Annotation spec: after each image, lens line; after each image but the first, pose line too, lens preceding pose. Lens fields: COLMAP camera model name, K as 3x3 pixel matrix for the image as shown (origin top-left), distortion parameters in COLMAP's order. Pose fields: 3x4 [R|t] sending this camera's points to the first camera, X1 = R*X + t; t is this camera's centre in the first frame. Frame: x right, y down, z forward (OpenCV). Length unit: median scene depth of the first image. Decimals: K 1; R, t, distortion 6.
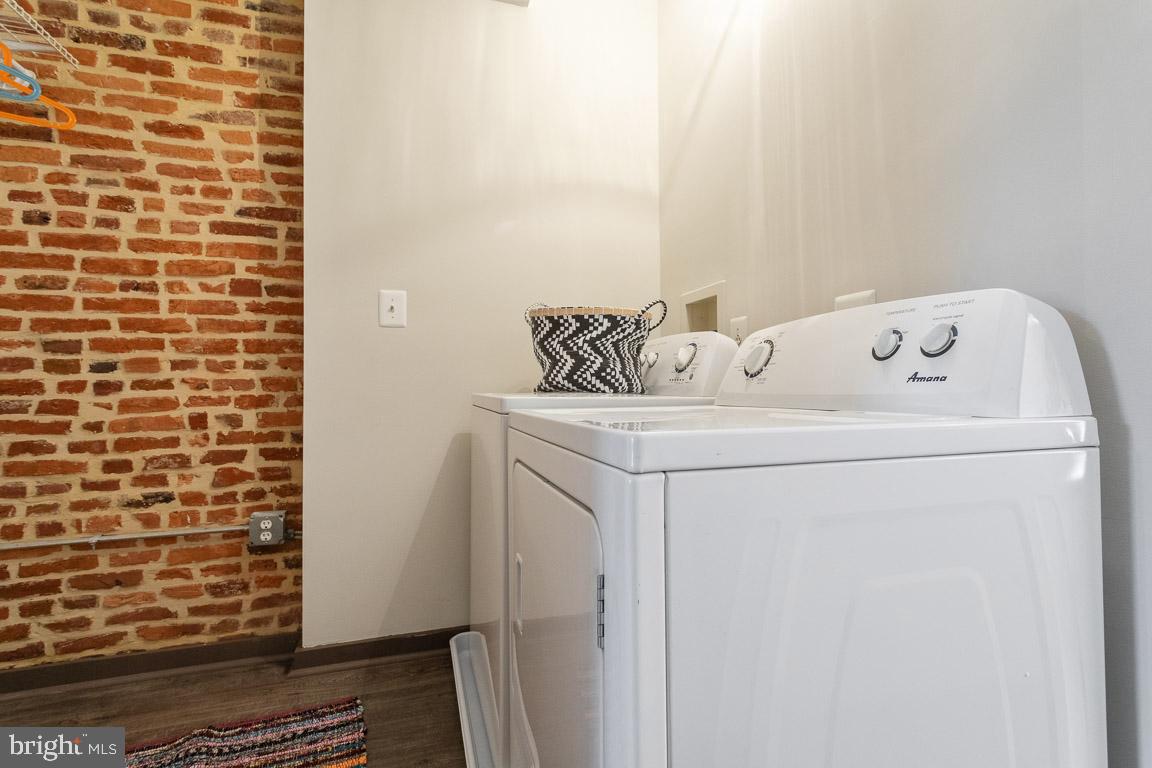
lens RADIAL K [[534.0, 0, 575.1], [0, 534.0, 385.1], [0, 0, 1]] dist [-0.001674, 0.000131]
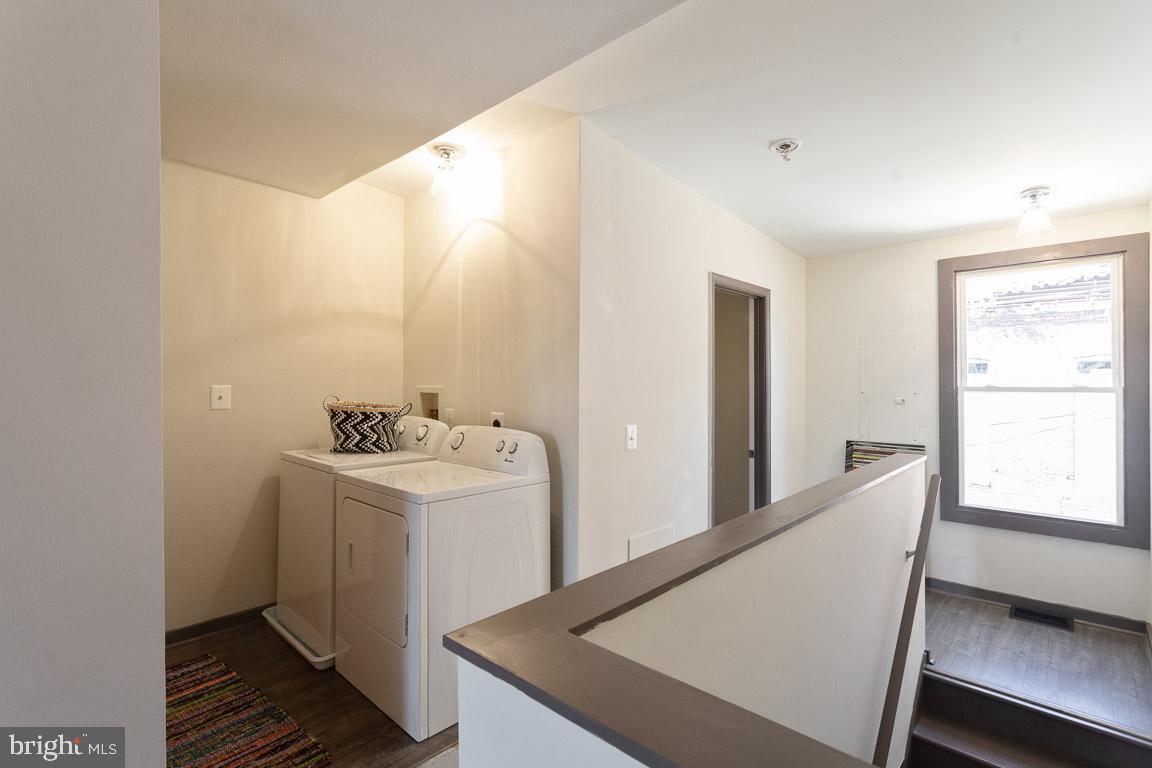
lens RADIAL K [[541.7, 0, 581.4], [0, 541.7, 379.4], [0, 0, 1]] dist [0.002601, 0.001256]
pose [[0.861774, 0.016175, 0.507034, -0.287784], [-0.016003, 0.999861, -0.004698, -0.239849], [-0.507040, -0.004065, 0.861913, -0.961161]]
